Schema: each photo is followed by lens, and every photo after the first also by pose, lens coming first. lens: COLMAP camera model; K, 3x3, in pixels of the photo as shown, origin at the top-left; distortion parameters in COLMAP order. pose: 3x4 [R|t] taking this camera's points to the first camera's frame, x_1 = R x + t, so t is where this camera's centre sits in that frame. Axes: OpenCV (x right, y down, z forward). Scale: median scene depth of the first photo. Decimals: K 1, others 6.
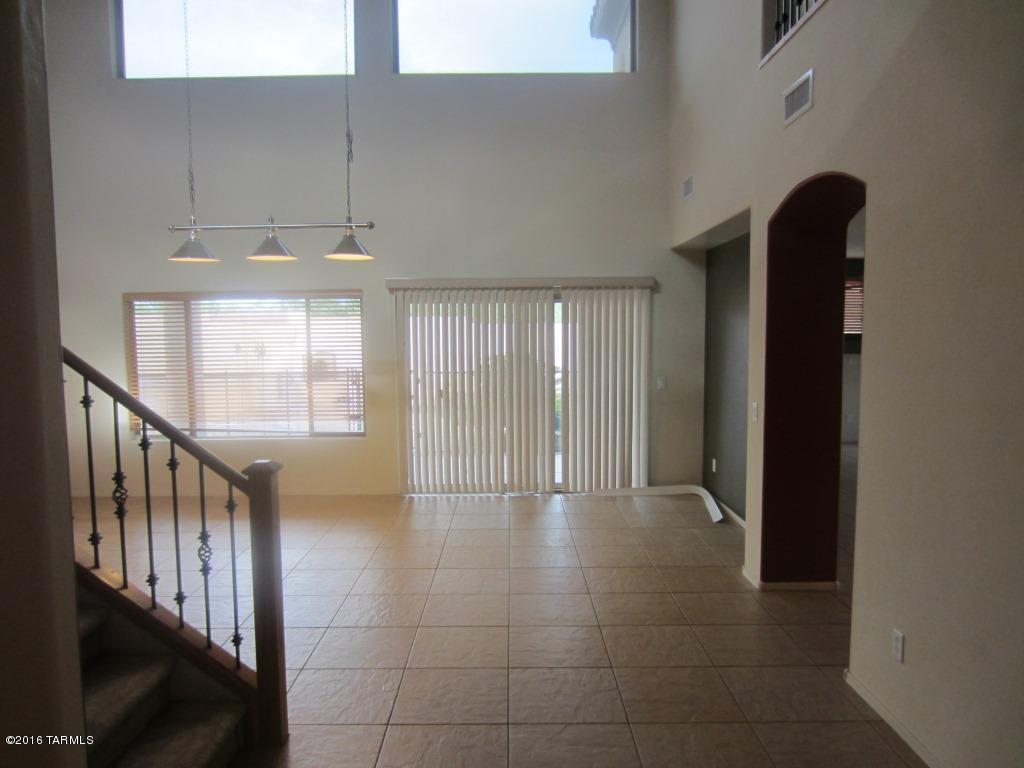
lens RADIAL K [[727.8, 0, 505.1], [0, 727.8, 388.4], [0, 0, 1]] dist [-0.004925, -0.000015]
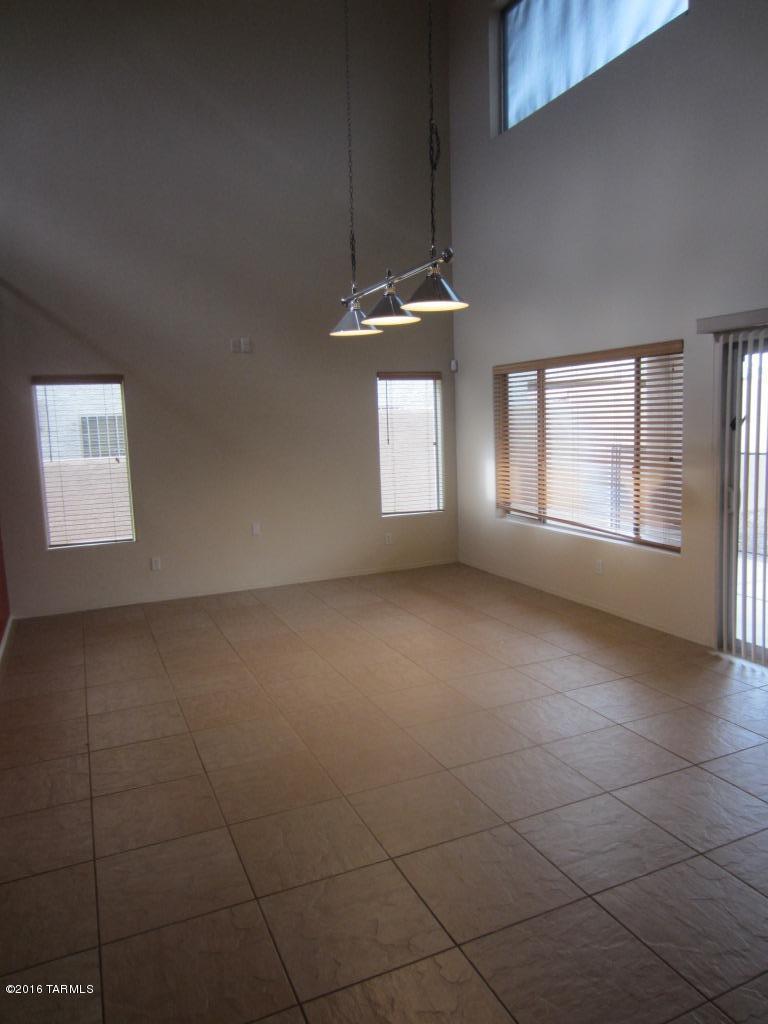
lens RADIAL K [[727.8, 0, 384.0], [0, 727.8, 512.0], [0, 0, 1]] dist [-0.004925, -0.000015]
pose [[0.406298, 0.117897, -0.906103, 0.322462], [-0.042580, 0.993007, 0.110112, -0.040167], [0.912748, -0.006156, 0.408477, 0.483854]]
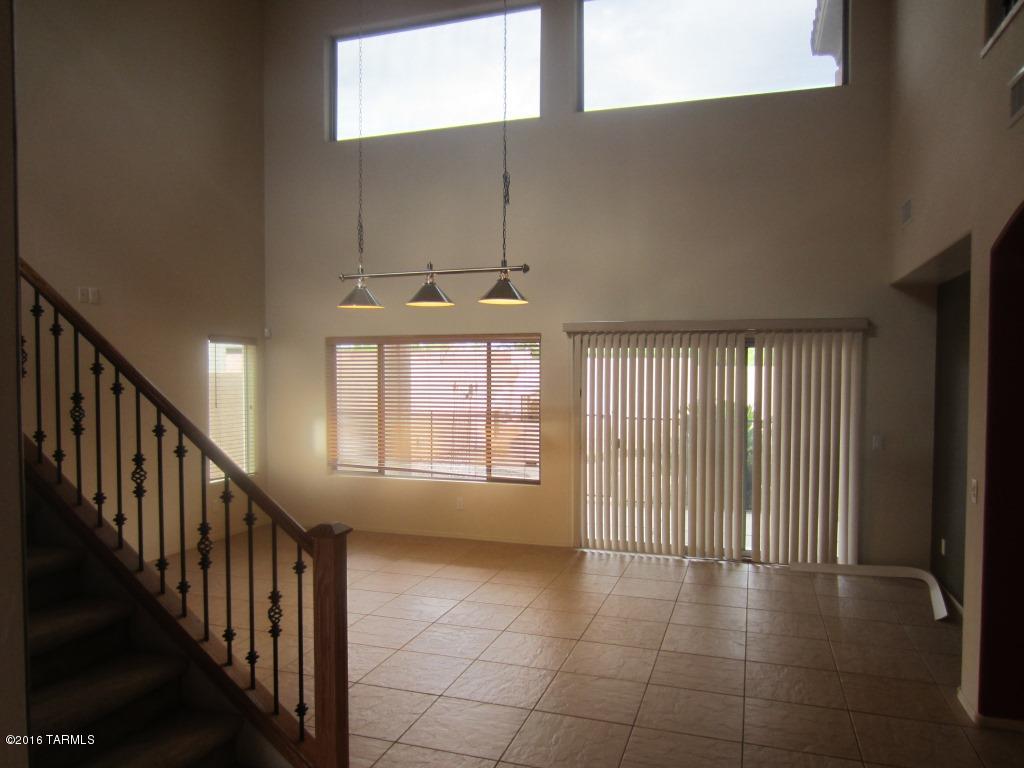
lens RADIAL K [[724.8, 0, 513.7], [0, 724.8, 394.2], [0, 0, 1]] dist [-0.012735, 0.001062]
pose [[0.950997, 0.022322, -0.308395, 0.072420], [-0.036126, 0.998581, -0.039126, -0.015633], [0.307084, 0.048350, 0.950454, 0.071644]]
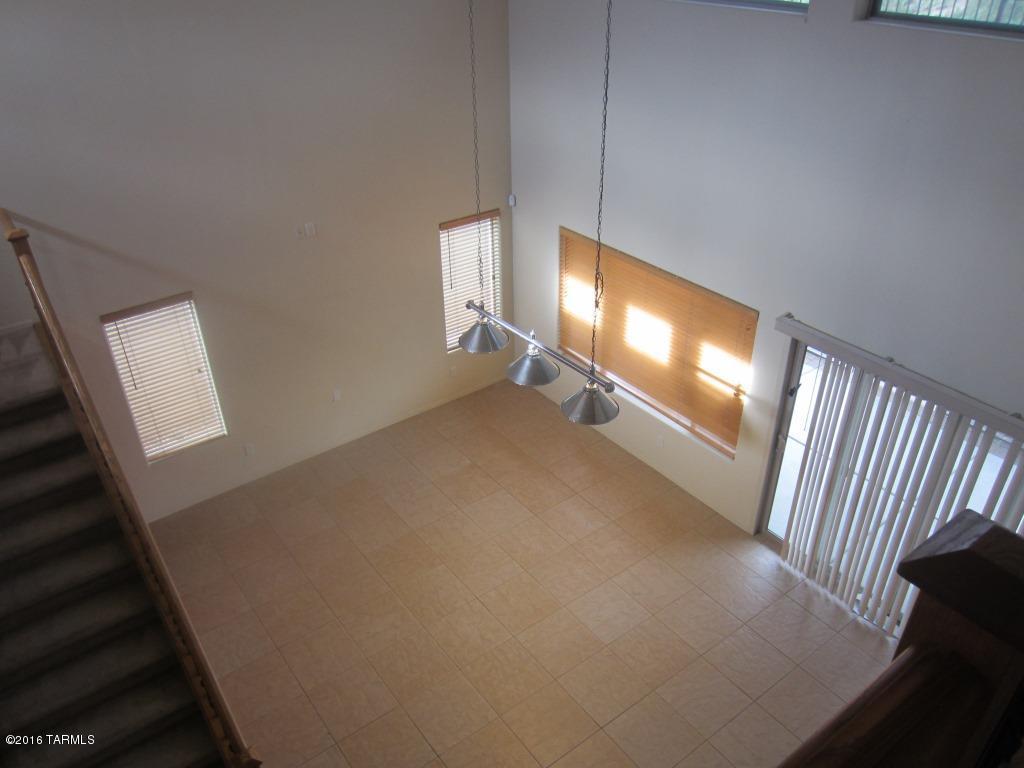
lens RADIAL K [[800.5, 0, 512.0], [0, 800.5, 384.0], [0, 0, 1]] dist [-0.012805, -0.001960]
pose [[0.609231, 0.426772, -0.668359, 0.253463], [-0.052642, 0.862737, 0.502905, -0.499063], [0.791244, -0.271201, 0.548073, 0.309123]]
